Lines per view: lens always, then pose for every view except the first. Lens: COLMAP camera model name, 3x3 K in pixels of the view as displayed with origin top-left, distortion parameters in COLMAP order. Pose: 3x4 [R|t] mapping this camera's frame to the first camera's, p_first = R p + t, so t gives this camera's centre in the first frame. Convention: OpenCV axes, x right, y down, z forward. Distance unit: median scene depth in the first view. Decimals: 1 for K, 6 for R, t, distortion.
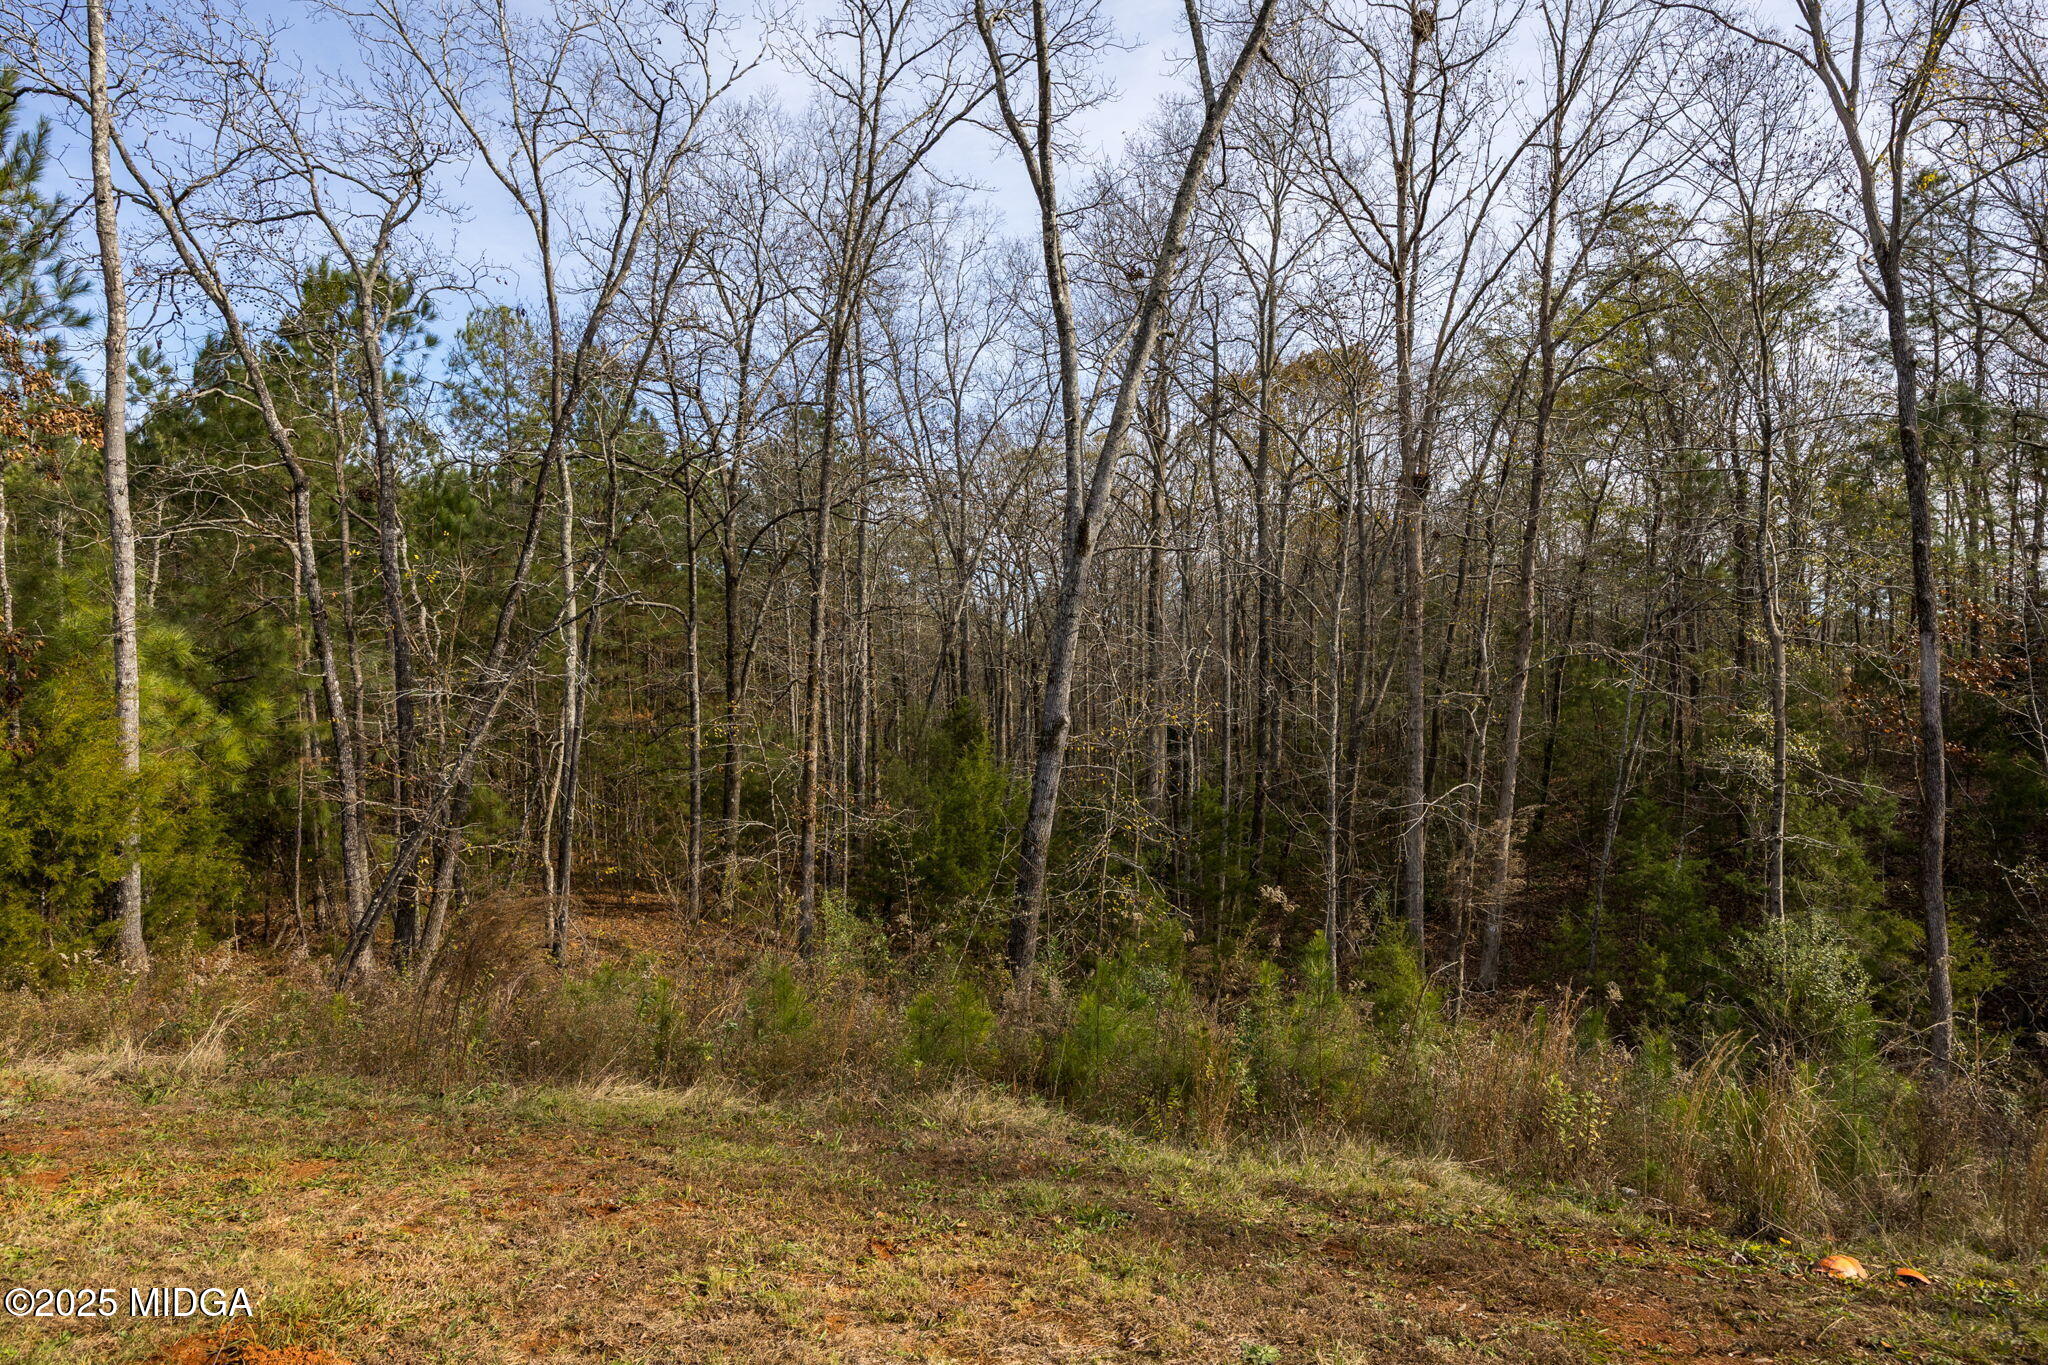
lens RADIAL K [[787.8, 0, 1023.4], [0, 787.8, 685.9], [0, 0, 1]] dist [-0.004065, 0.000843]
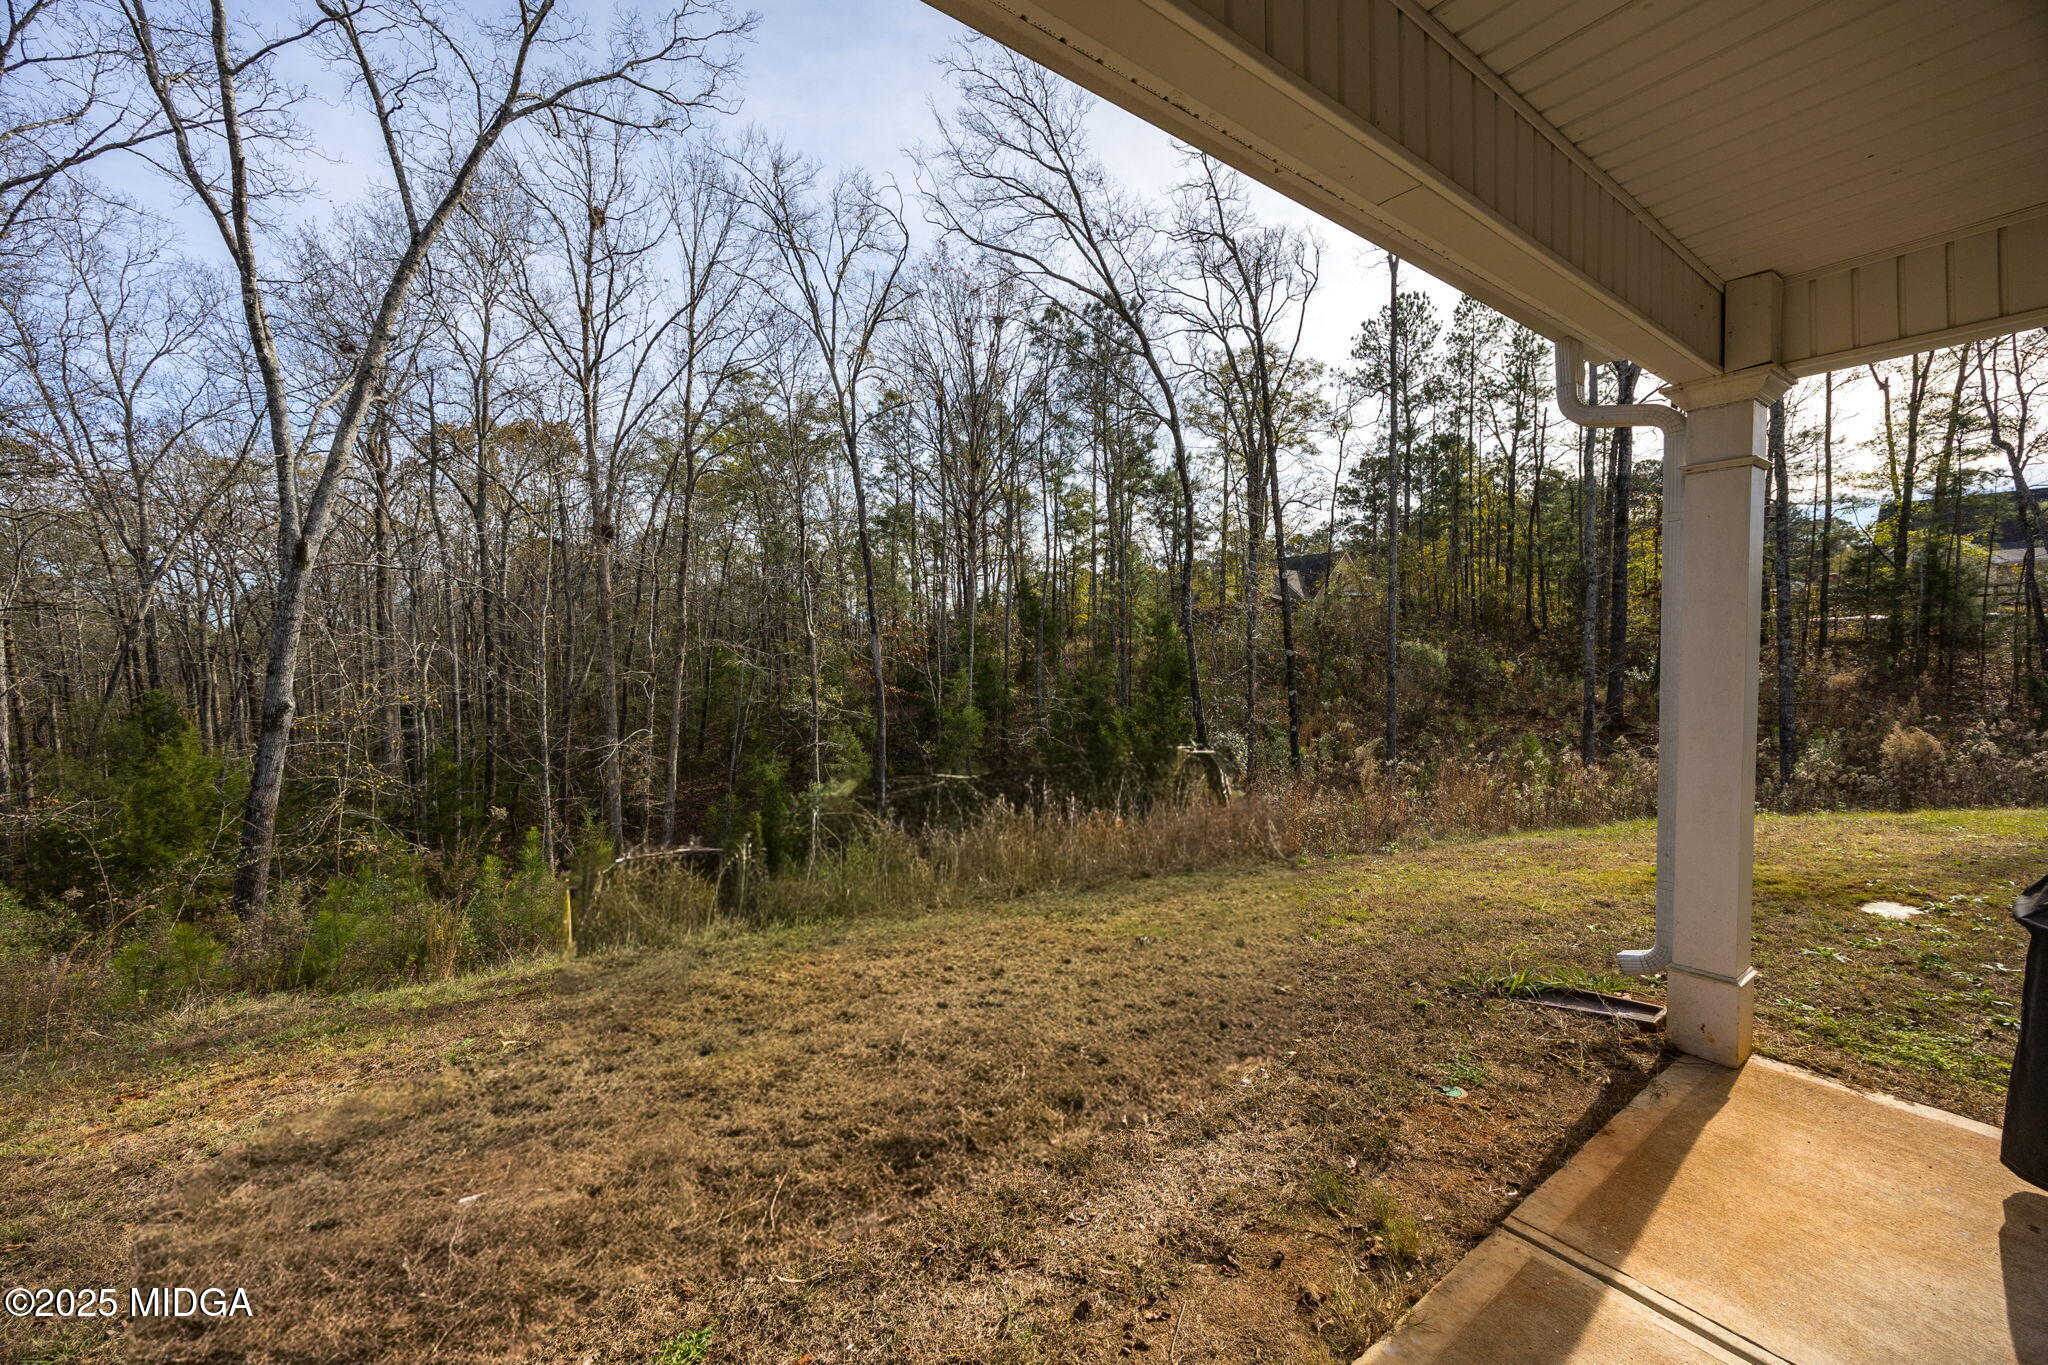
lens RADIAL K [[787.8, 0, 1031.6], [0, 787.8, 676.8], [0, 0, 1]] dist [-0.004065, 0.000843]
pose [[0.678151, -0.039326, 0.733870, -0.051681], [0.027463, 0.999226, 0.028168, -0.001775], [-0.734410, 0.001052, 0.678706, -0.590350]]
